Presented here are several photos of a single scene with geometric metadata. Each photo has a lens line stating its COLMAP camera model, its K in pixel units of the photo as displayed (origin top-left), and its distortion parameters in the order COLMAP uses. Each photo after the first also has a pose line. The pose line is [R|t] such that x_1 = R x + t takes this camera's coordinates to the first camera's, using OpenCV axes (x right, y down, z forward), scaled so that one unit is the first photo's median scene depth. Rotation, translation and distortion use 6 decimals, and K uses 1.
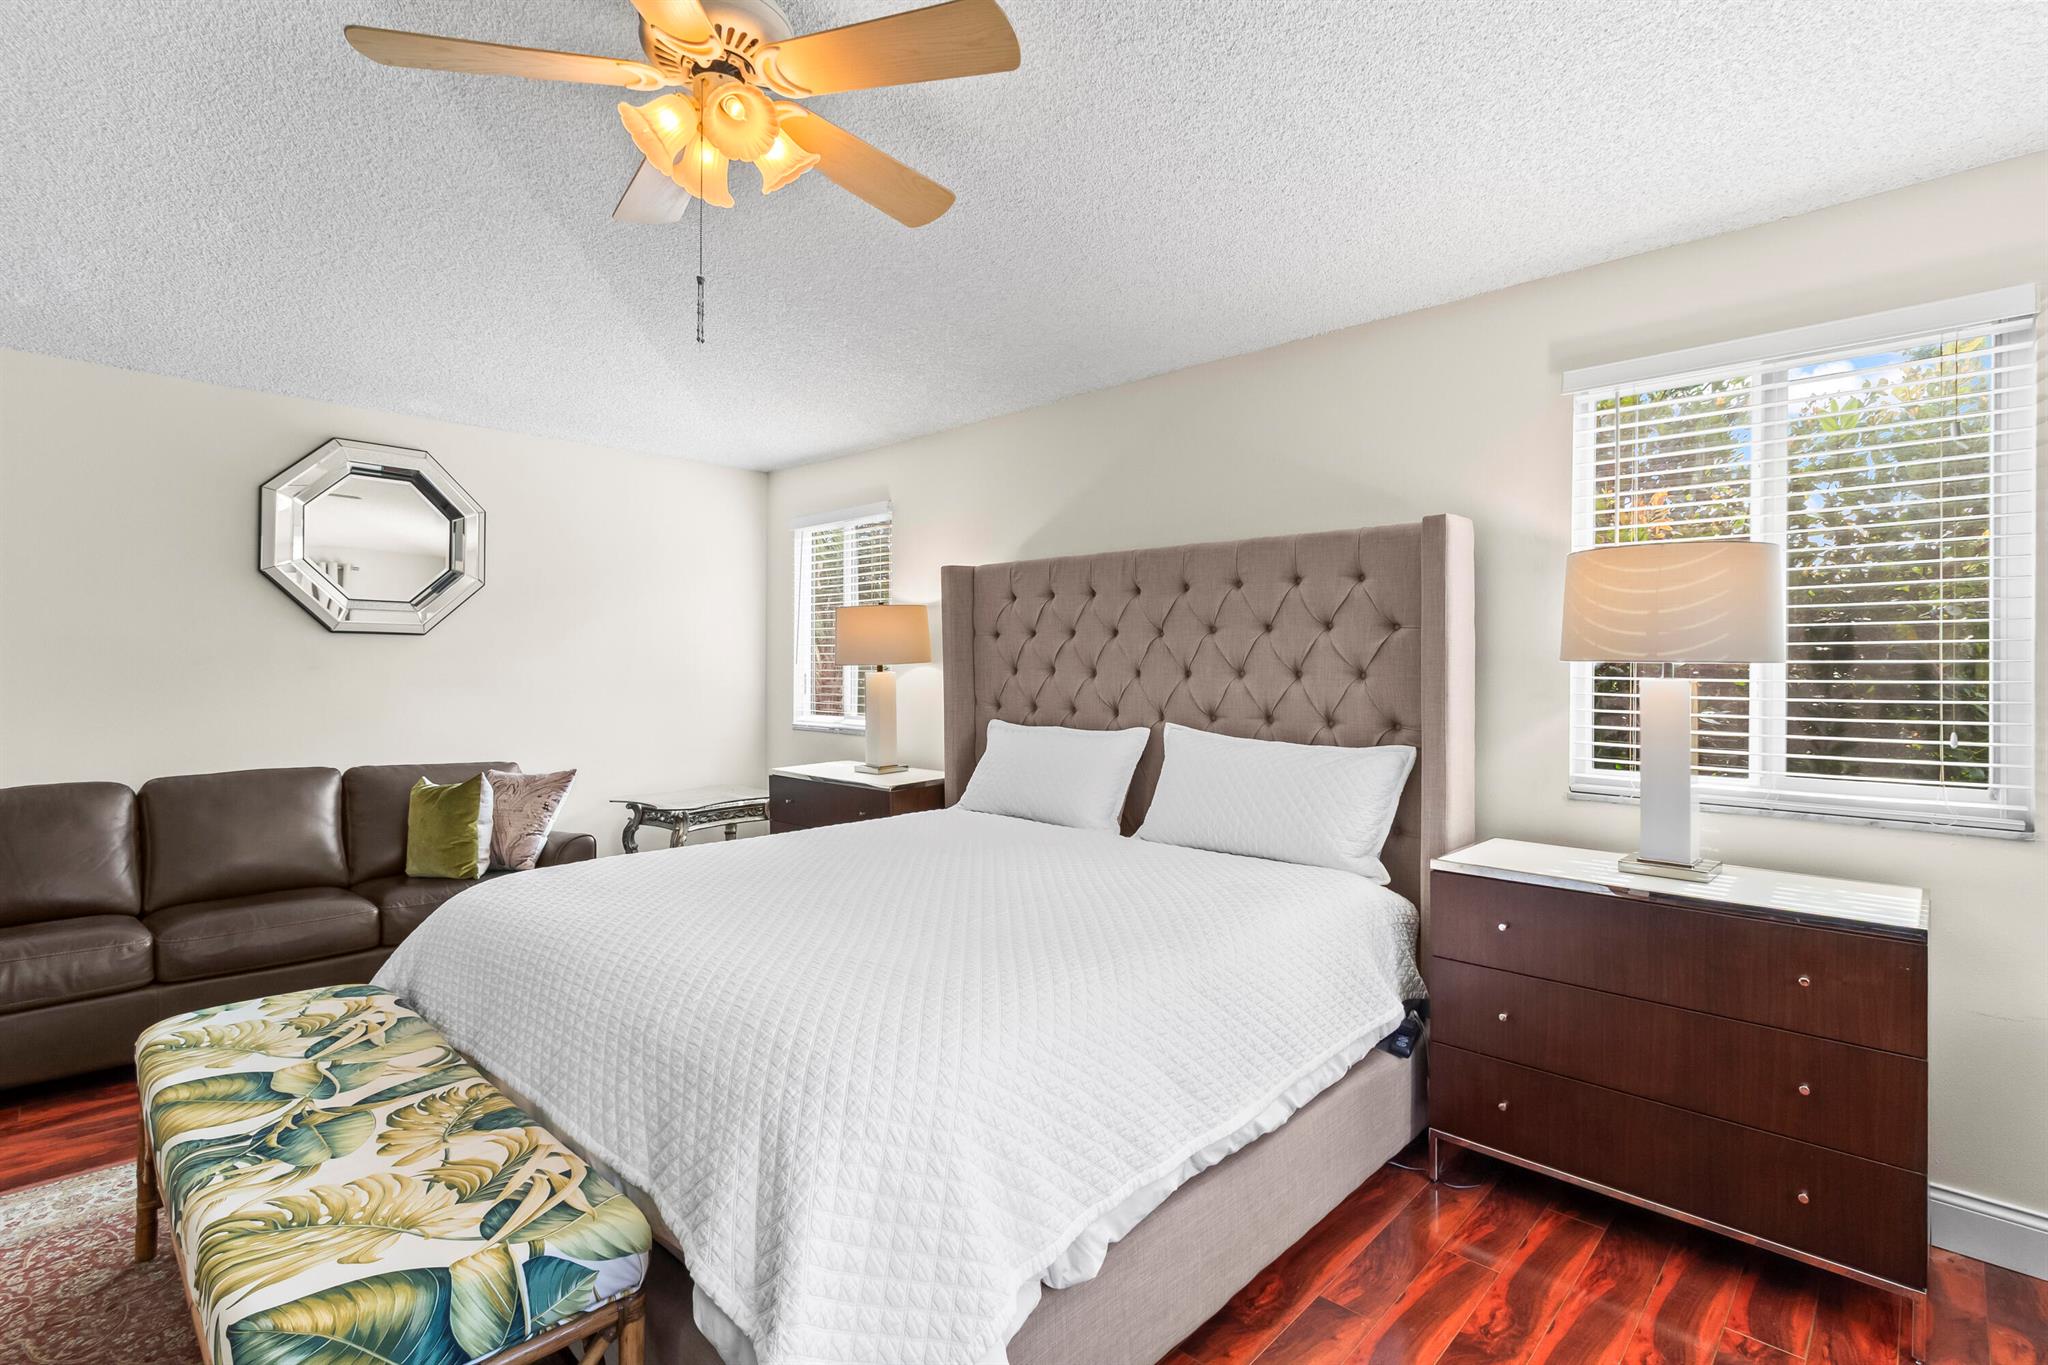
lens RADIAL K [[968.5, 0, 1026.3], [0, 968.5, 657.6], [0, 0, 1]] dist [0.002056, 0.000176]
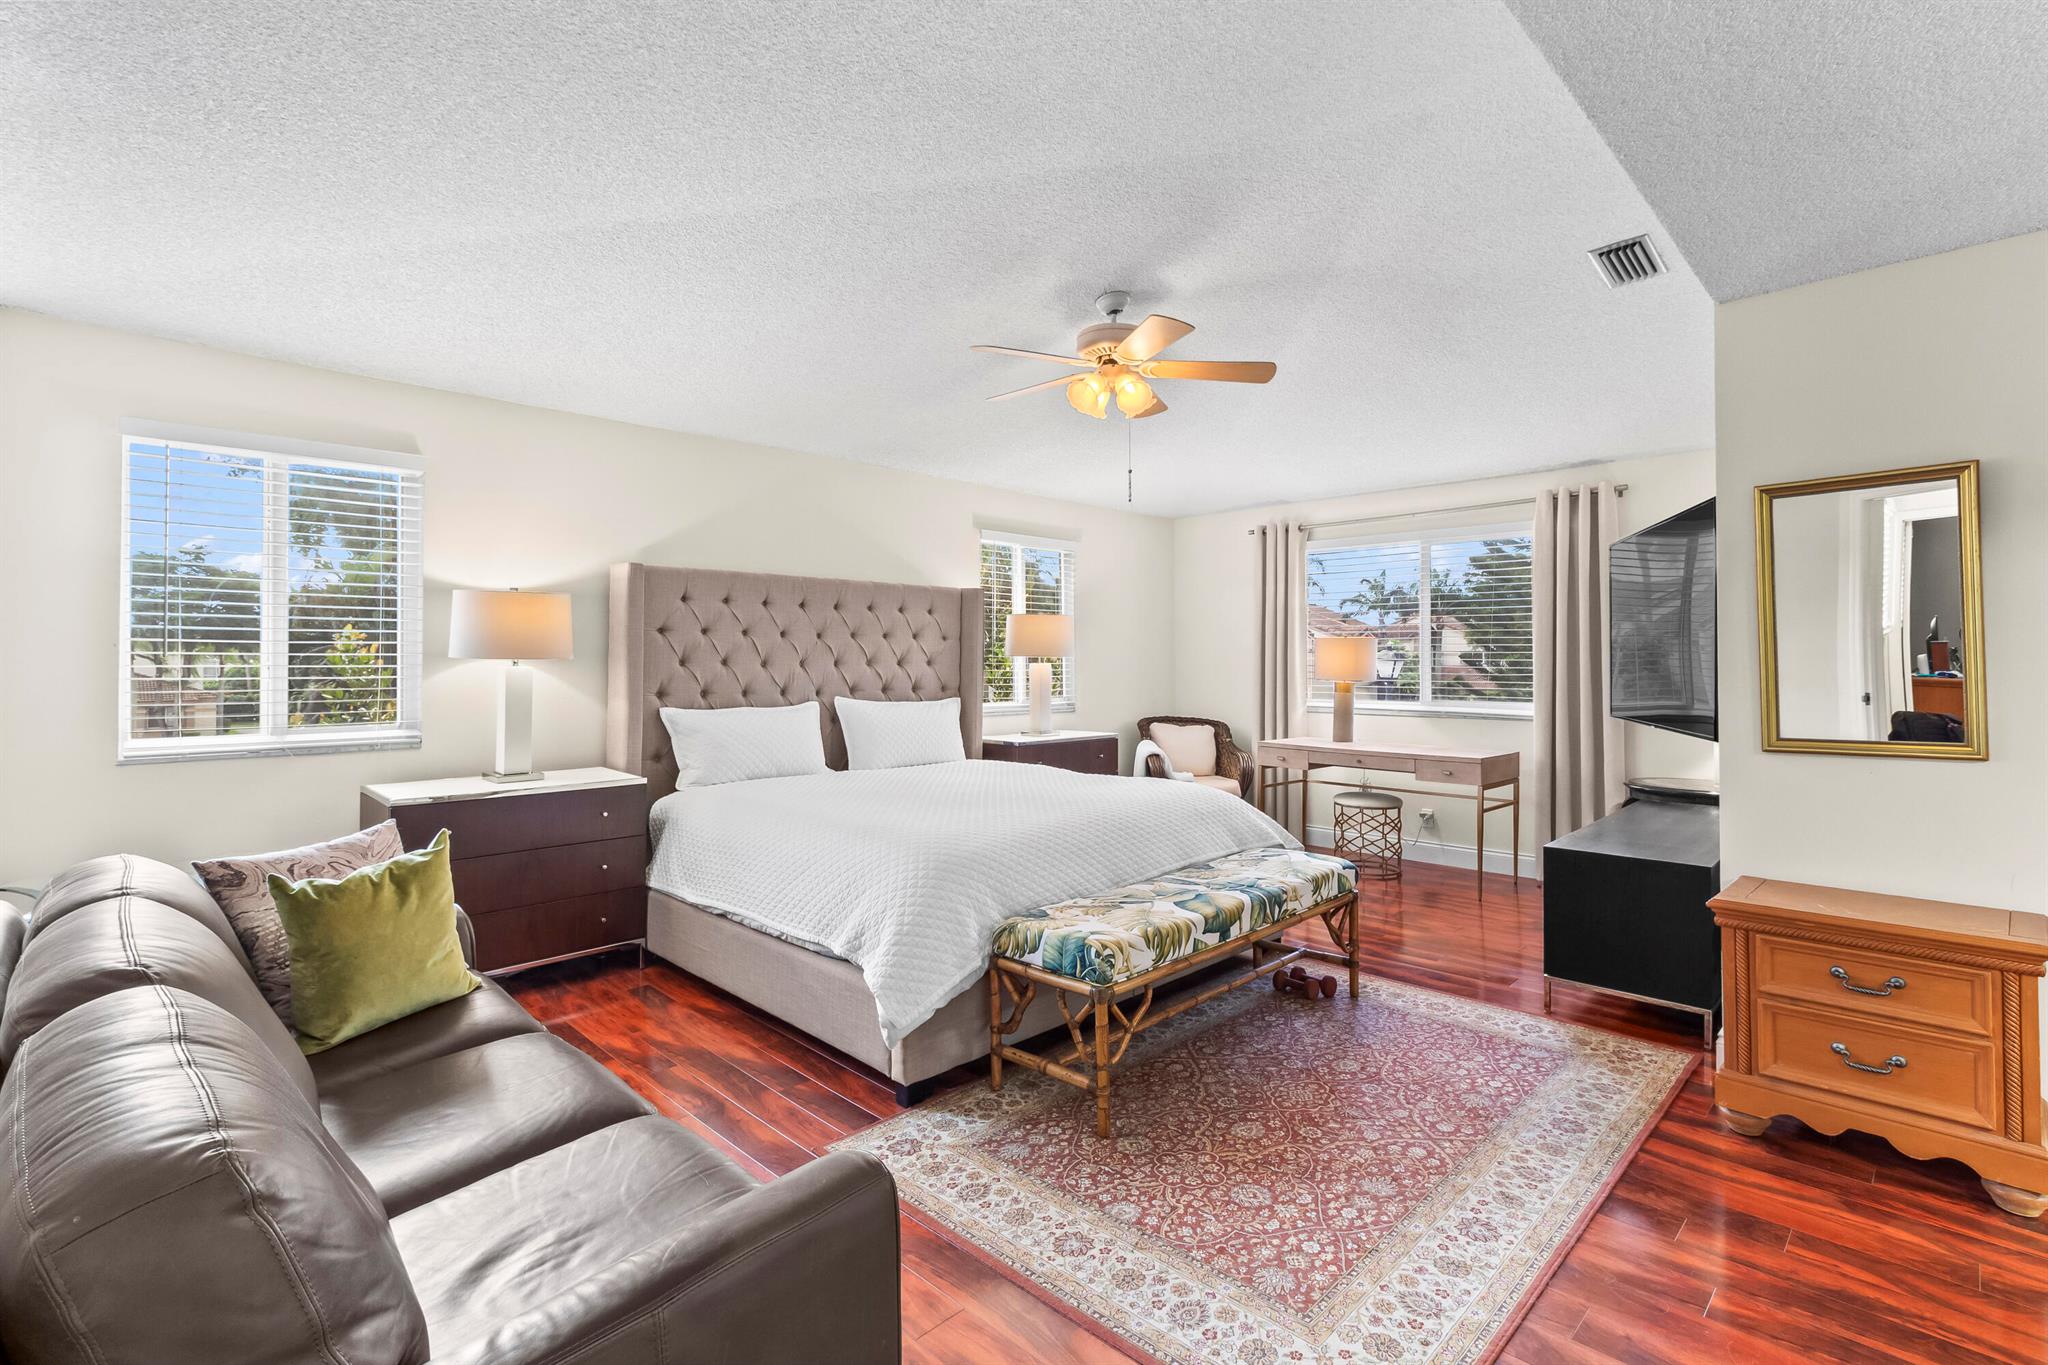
lens RADIAL K [[936.2, 0, 1028.7], [0, 936.2, 647.3], [0, 0, 1]] dist [0.000556, 0.000058]
pose [[0.011993, 0.008921, 0.999888, -1.310051], [-0.010936, 0.999902, -0.008790, 0.000341], [-0.999868, -0.010830, 0.012089, 0.684204]]
